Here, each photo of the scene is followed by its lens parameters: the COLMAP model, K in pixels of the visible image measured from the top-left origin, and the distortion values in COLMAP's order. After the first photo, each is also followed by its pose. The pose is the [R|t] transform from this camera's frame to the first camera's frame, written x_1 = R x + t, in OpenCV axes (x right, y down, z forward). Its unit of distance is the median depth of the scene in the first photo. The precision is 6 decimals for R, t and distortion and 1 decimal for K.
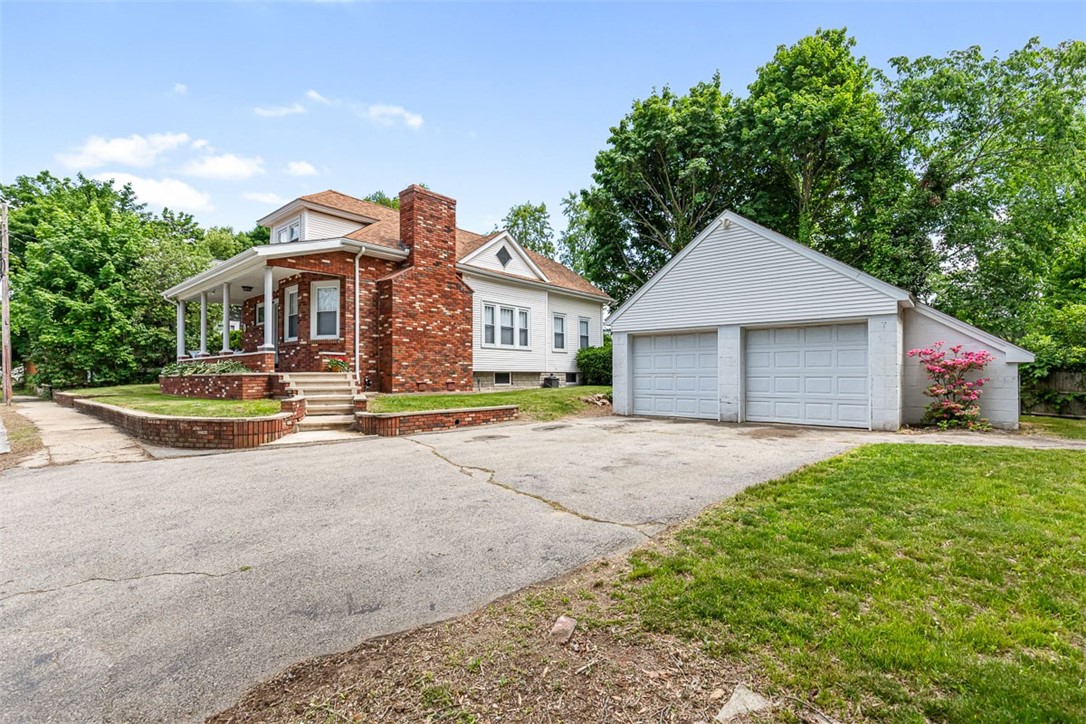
lens RADIAL K [[491.6, 0, 542.9], [0, 491.6, 369.1], [0, 0, 1]] dist [0.007513, -0.000034]
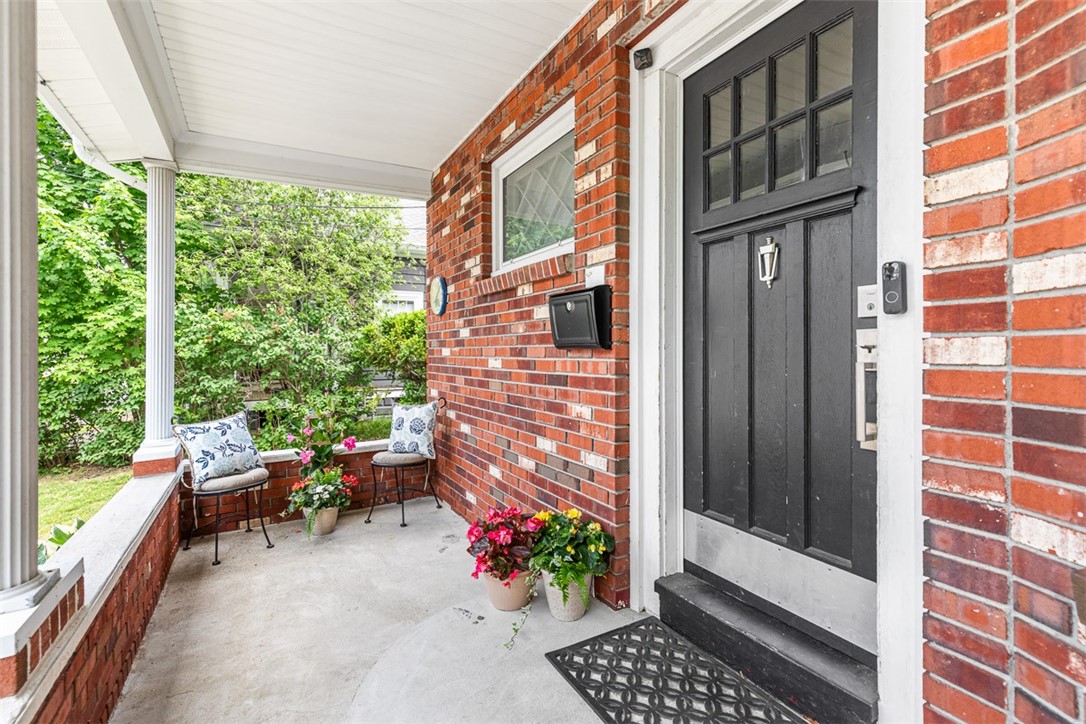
lens RADIAL K [[494.1, 0, 542.5], [0, 494.1, 353.9], [0, 0, 1]] dist [0.007115, -0.000814]
pose [[0.947852, -0.001238, -0.318709, -0.595367], [0.007001, 0.999832, 0.016937, -0.074080], [0.318634, -0.018285, 0.947701, 0.978451]]
